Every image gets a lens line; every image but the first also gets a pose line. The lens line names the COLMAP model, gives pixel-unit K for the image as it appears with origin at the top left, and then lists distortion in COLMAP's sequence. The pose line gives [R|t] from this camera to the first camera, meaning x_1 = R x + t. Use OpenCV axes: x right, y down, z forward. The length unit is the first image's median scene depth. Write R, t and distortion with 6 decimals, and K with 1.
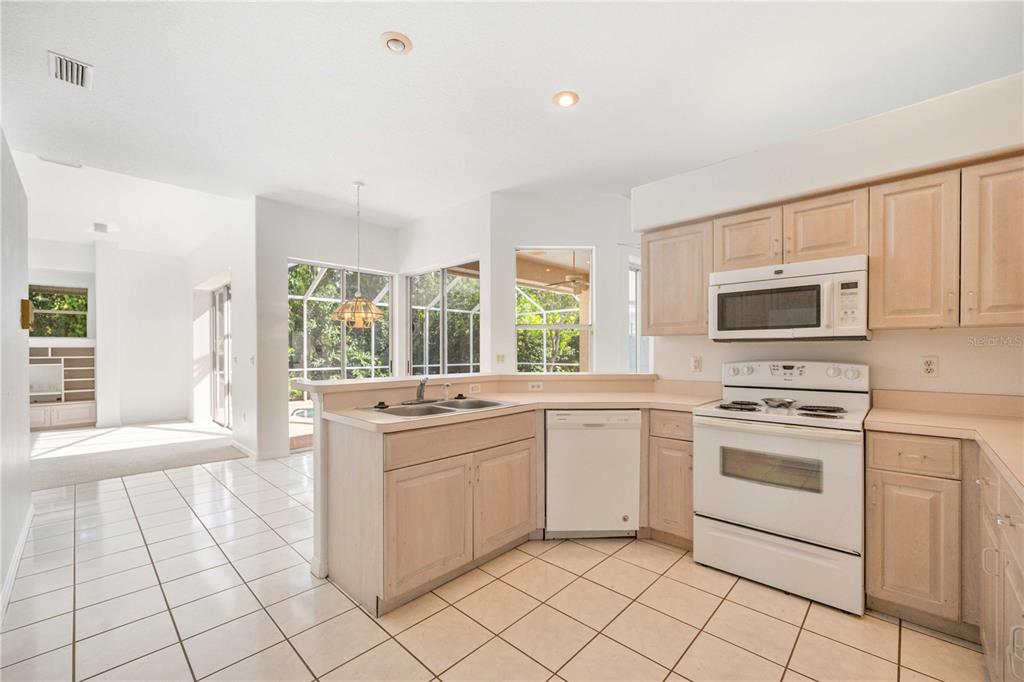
lens RADIAL K [[415.4, 0, 511.3], [0, 415.4, 351.6], [0, 0, 1]] dist [-0.002103, -0.000082]
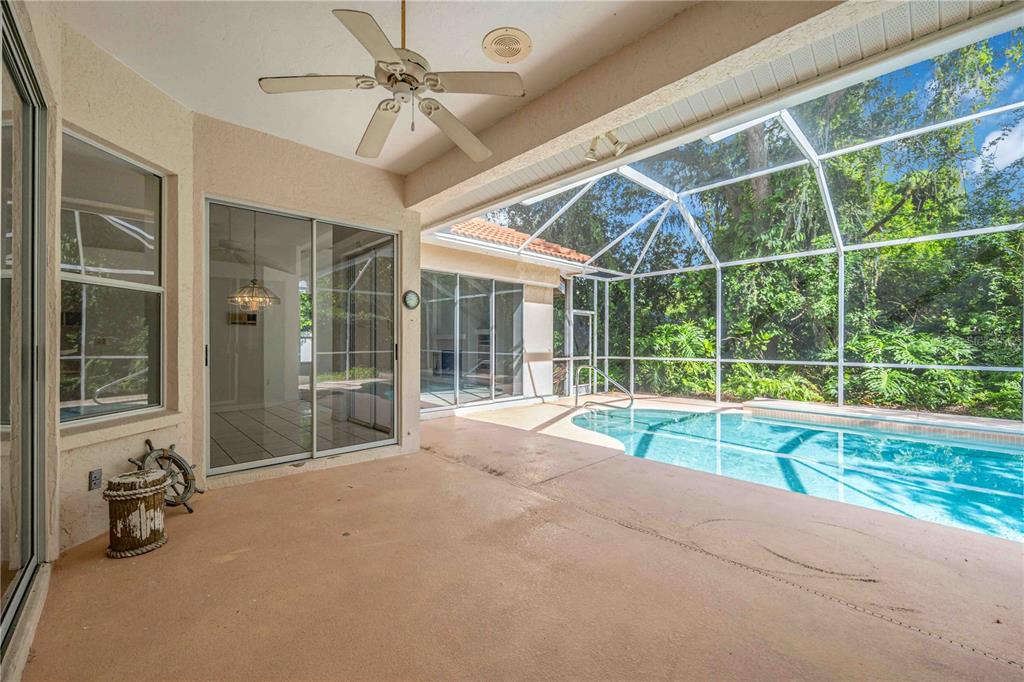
lens RADIAL K [[410.9, 0, 512.0], [0, 410.9, 341.0], [0, 0, 1]] dist [-0.002294, -0.000303]
pose [[-0.044985, 0.001763, -0.998986, 0.434235], [-0.002430, 0.999995, 0.001874, 0.013531], [0.998985, 0.002512, -0.044980, 1.057741]]
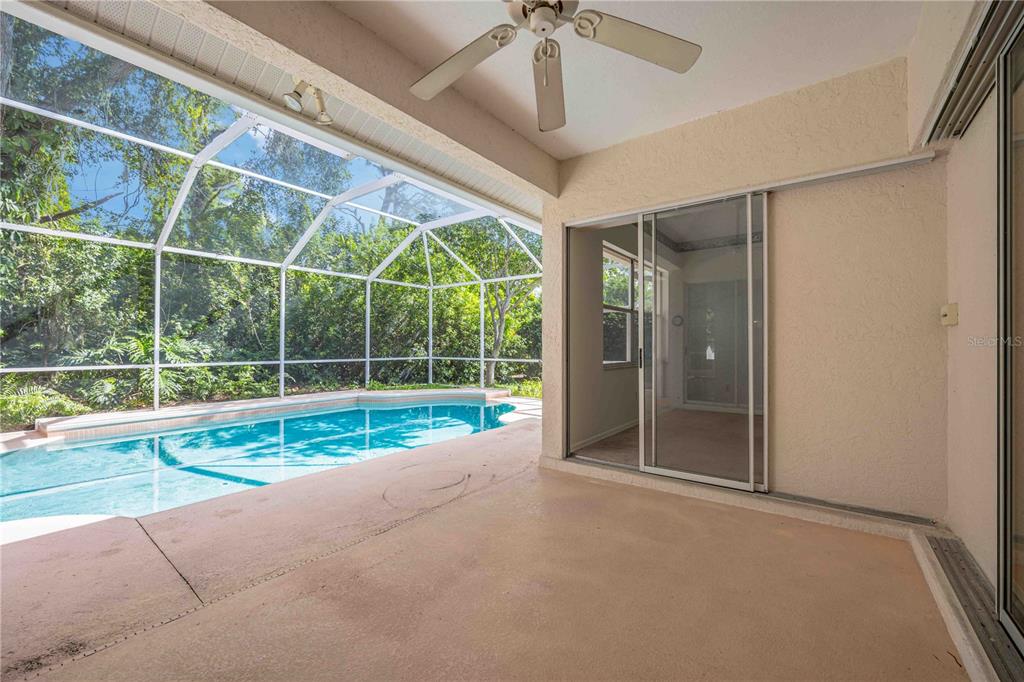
lens RADIAL K [[414.2, 0, 510.7], [0, 414.2, 337.6], [0, 0, 1]] dist [-0.001876, -0.000585]
pose [[0.993283, 0.008750, 0.115382, 0.112854], [-0.006547, 0.999789, -0.019462, 0.016418], [-0.115528, 0.018576, 0.993130, 0.751837]]
